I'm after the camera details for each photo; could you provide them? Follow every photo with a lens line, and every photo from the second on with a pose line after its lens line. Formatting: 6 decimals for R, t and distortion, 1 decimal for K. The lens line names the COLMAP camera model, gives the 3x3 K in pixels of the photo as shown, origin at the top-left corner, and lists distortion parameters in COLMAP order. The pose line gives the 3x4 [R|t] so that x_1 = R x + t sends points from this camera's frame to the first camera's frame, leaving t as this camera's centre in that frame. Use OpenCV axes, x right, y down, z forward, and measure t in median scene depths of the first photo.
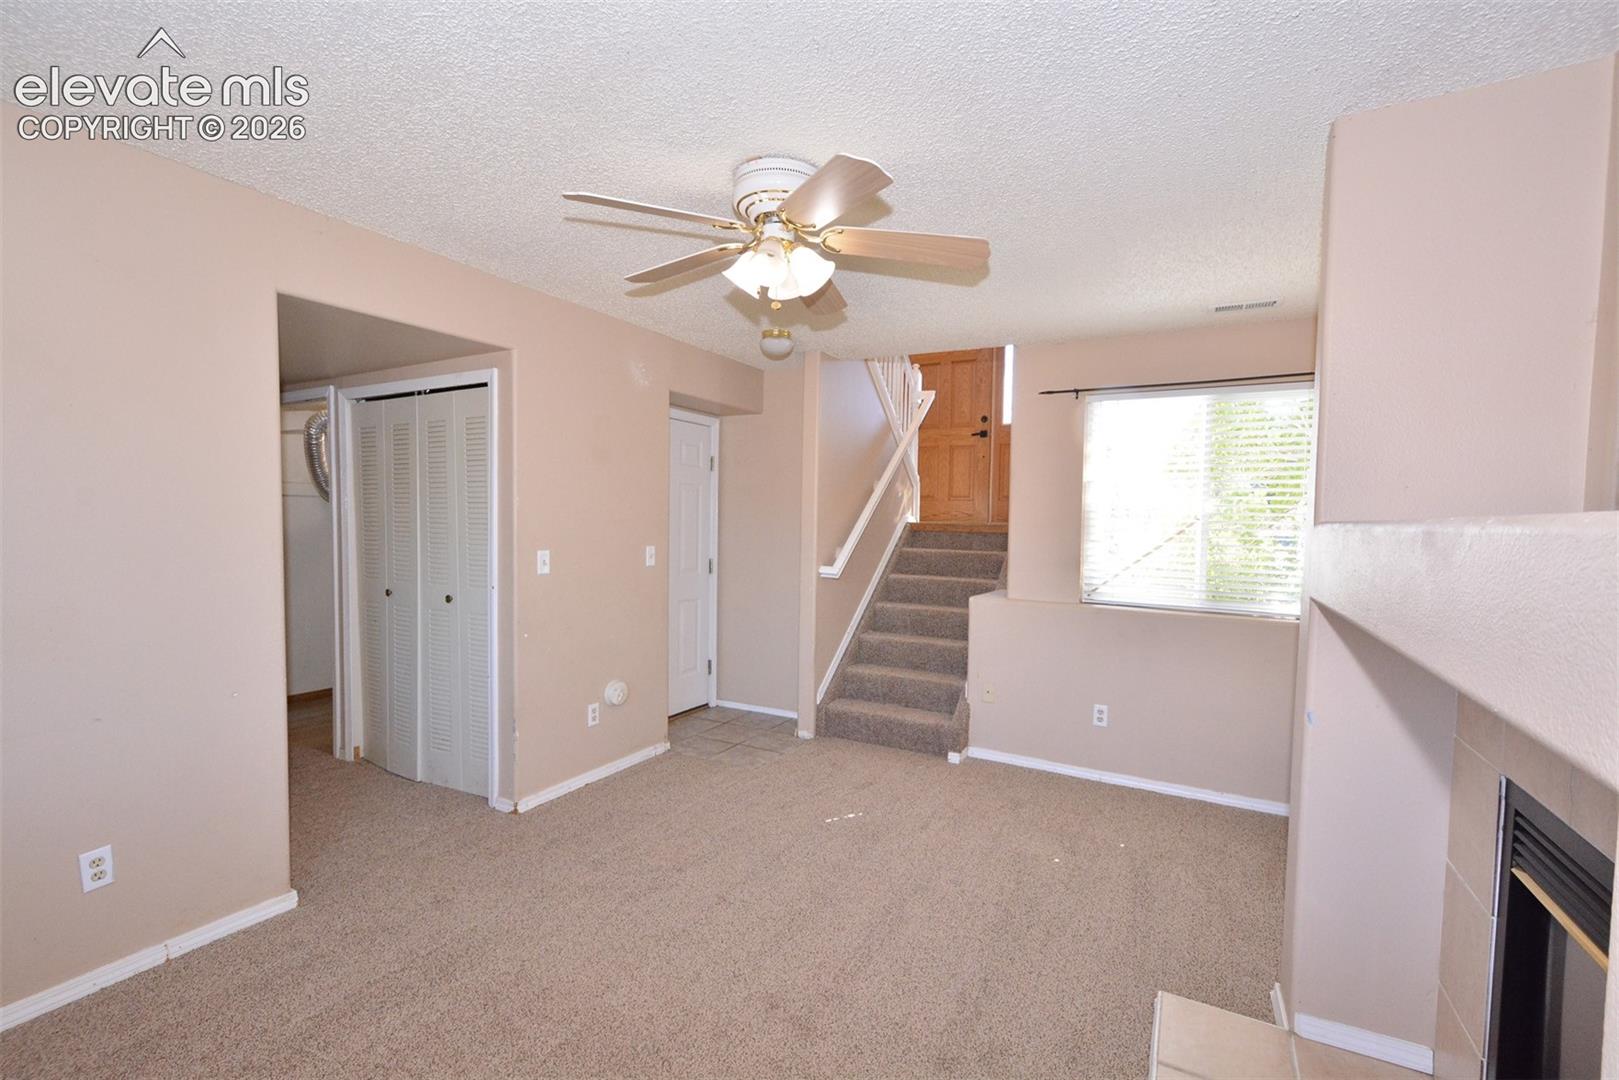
lens RADIAL K [[709.1, 0, 802.3], [0, 709.1, 555.9], [0, 0, 1]] dist [0.008604, -0.008598]
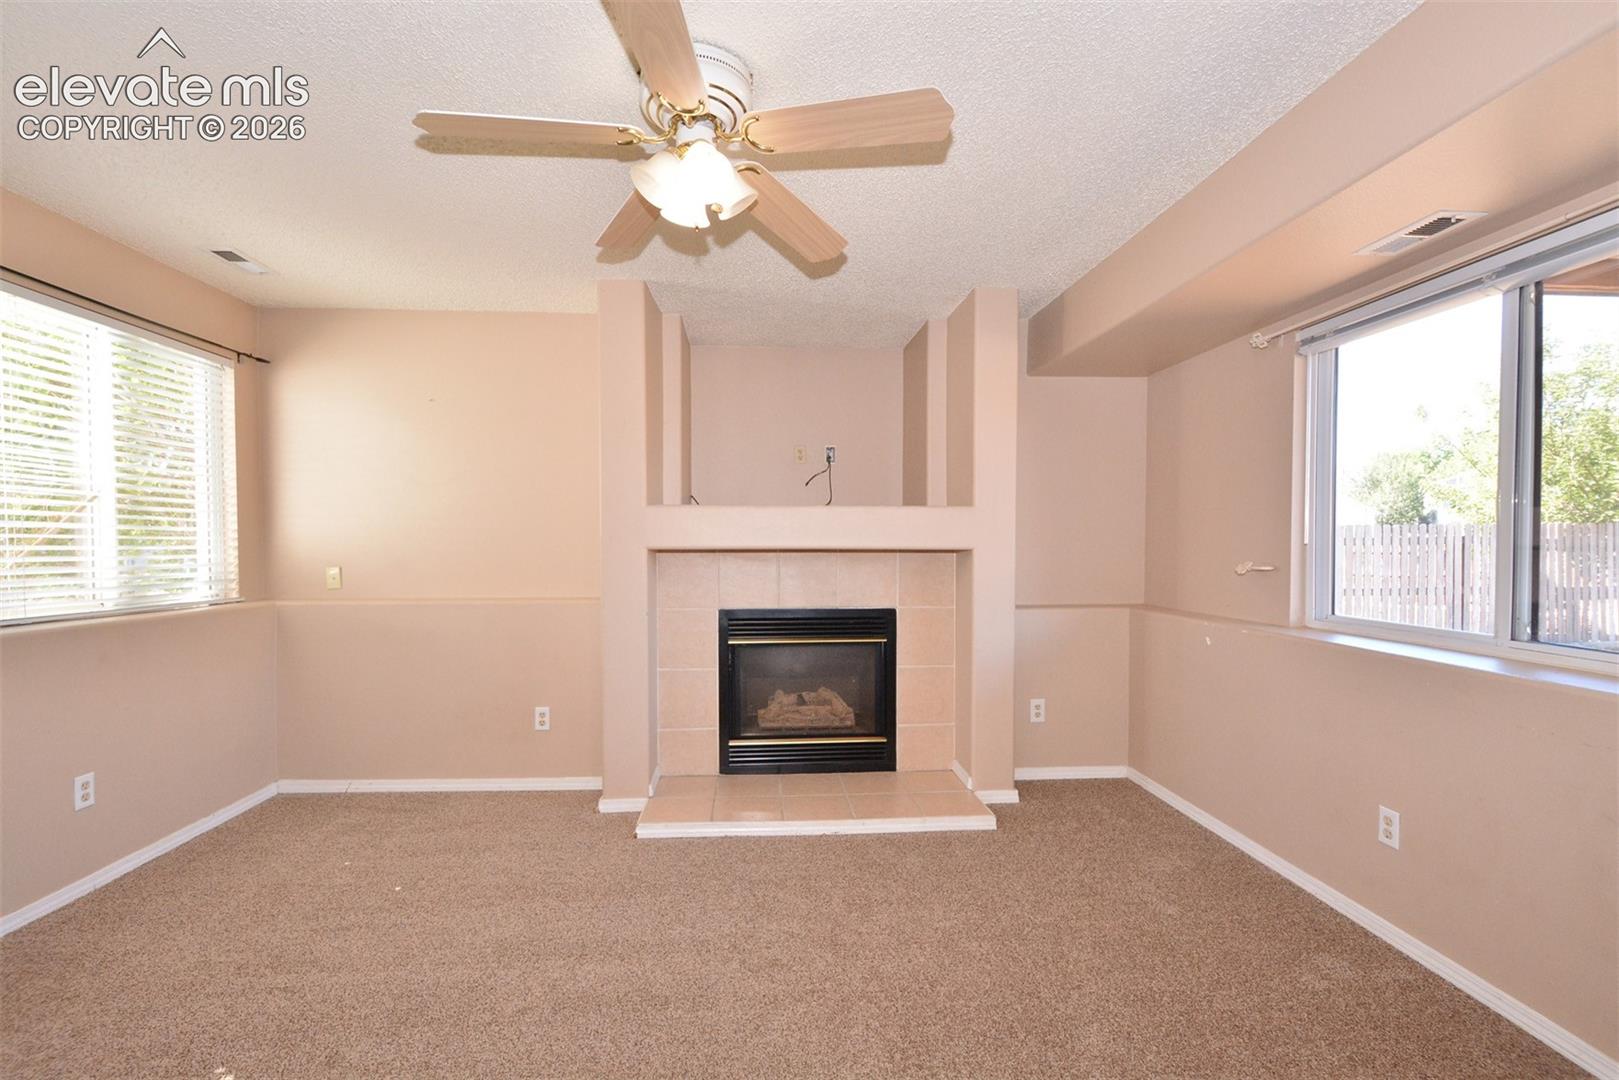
lens RADIAL K [[709.1, 0, 802.3], [0, 709.1, 555.9], [0, 0, 1]] dist [0.008604, -0.008598]
pose [[-0.538186, -0.038053, 0.841966, -0.439954], [0.028416, 0.997593, 0.063251, -0.011244], [-0.842347, 0.057966, -0.535810, 0.734468]]
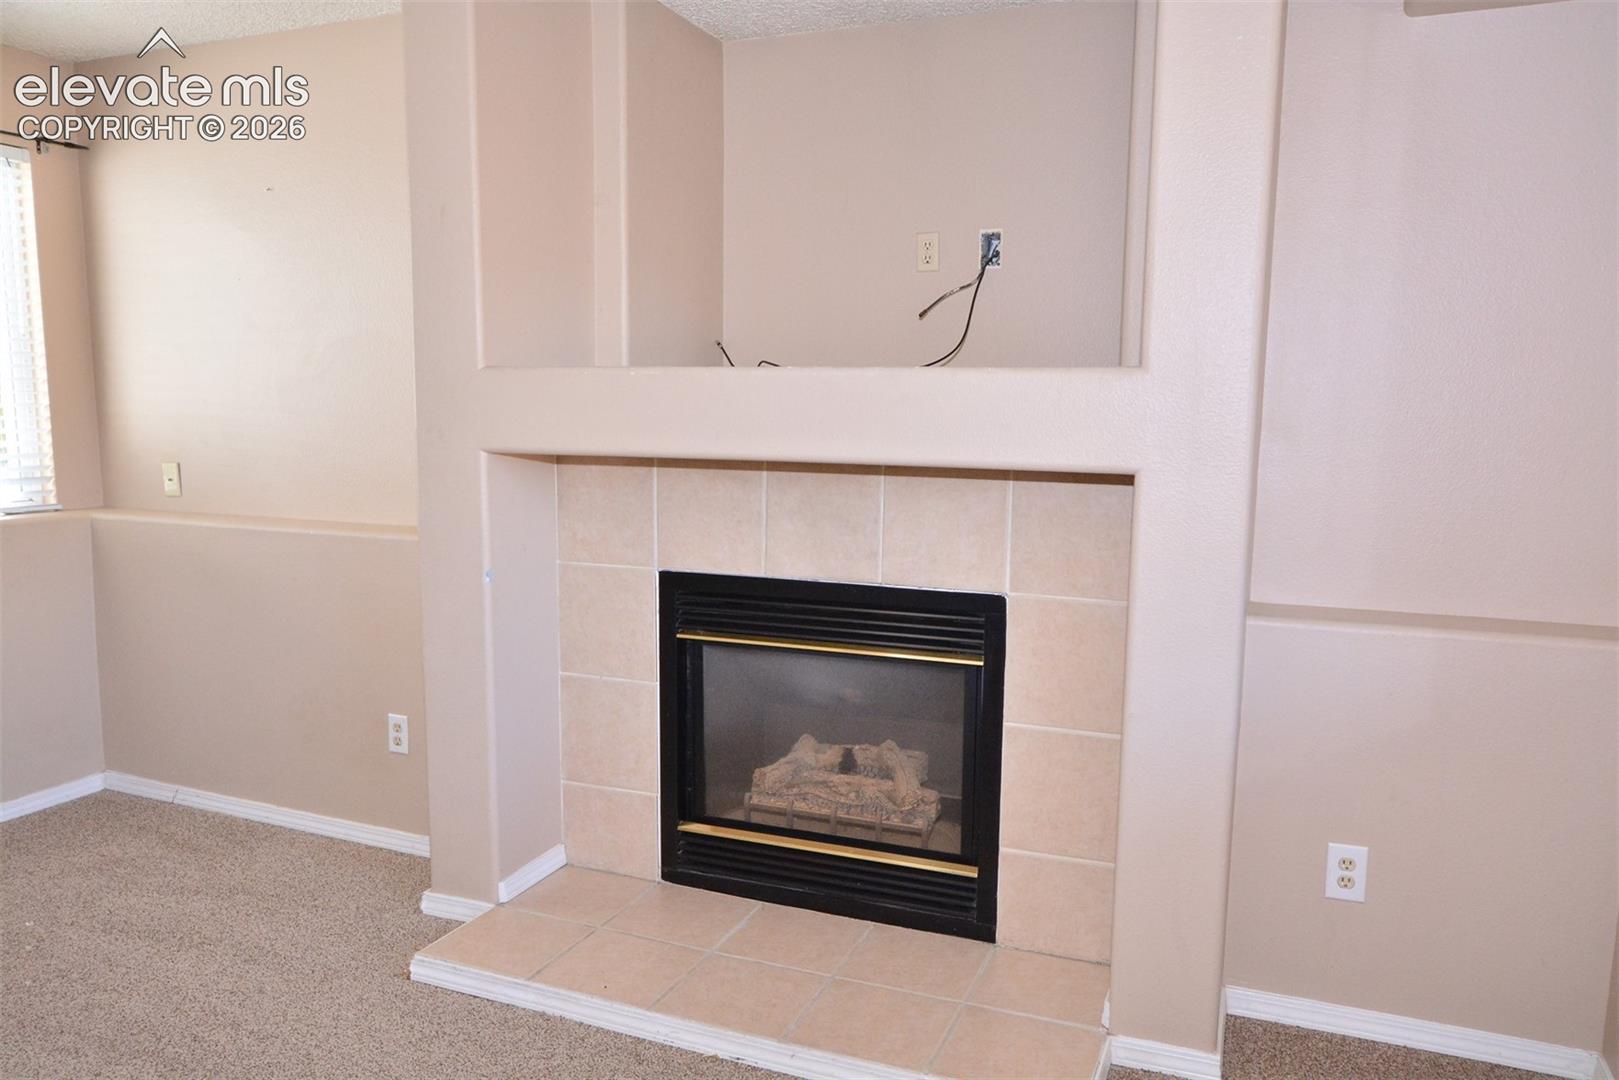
lens RADIAL K [[1185.1, 0, 798.3], [0, 1185.1, 559.5], [0, 0, 1]] dist [-0.005225, -0.002656]
pose [[-0.109102, -0.151623, 0.982399, -0.394380], [0.032592, 0.987221, 0.155987, -0.013943], [-0.993496, 0.049037, -0.102766, 0.343659]]
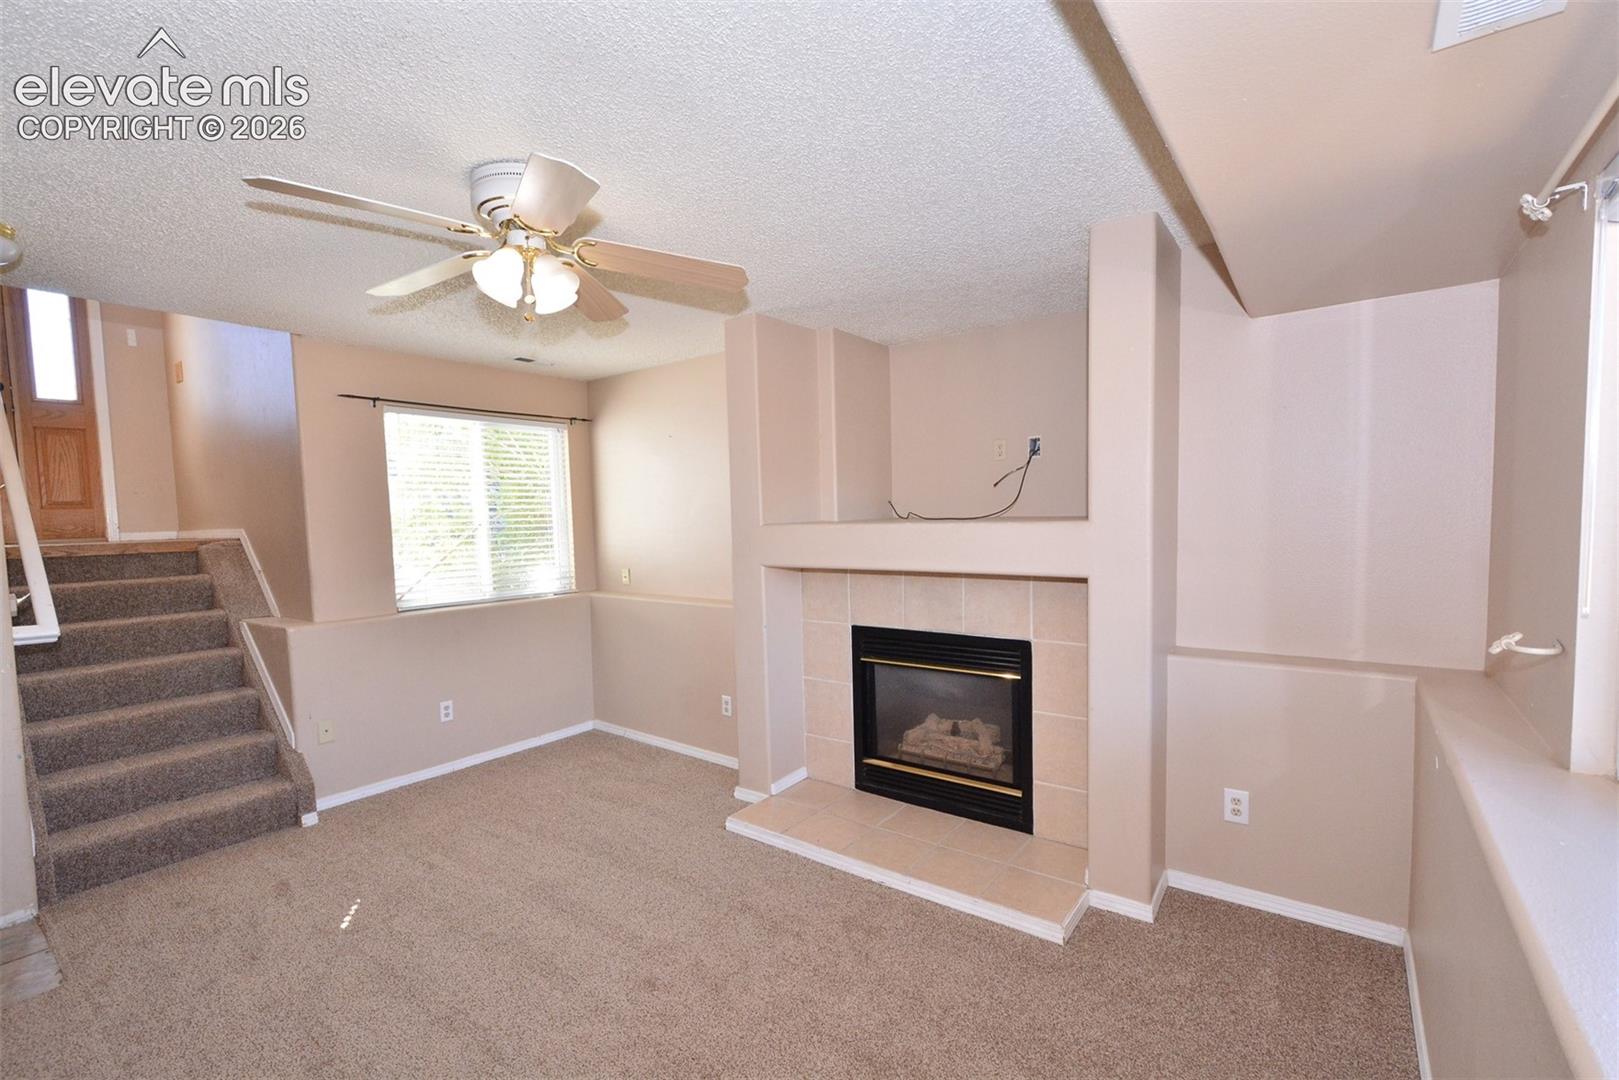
lens RADIAL K [[709.1, 0, 802.3], [0, 709.1, 555.9], [0, 0, 1]] dist [0.008604, -0.008598]
pose [[0.141822, -0.083656, 0.986351, -0.508264], [0.073093, 0.994588, 0.073845, -0.045640], [-0.987190, 0.061622, 0.147169, 0.280308]]
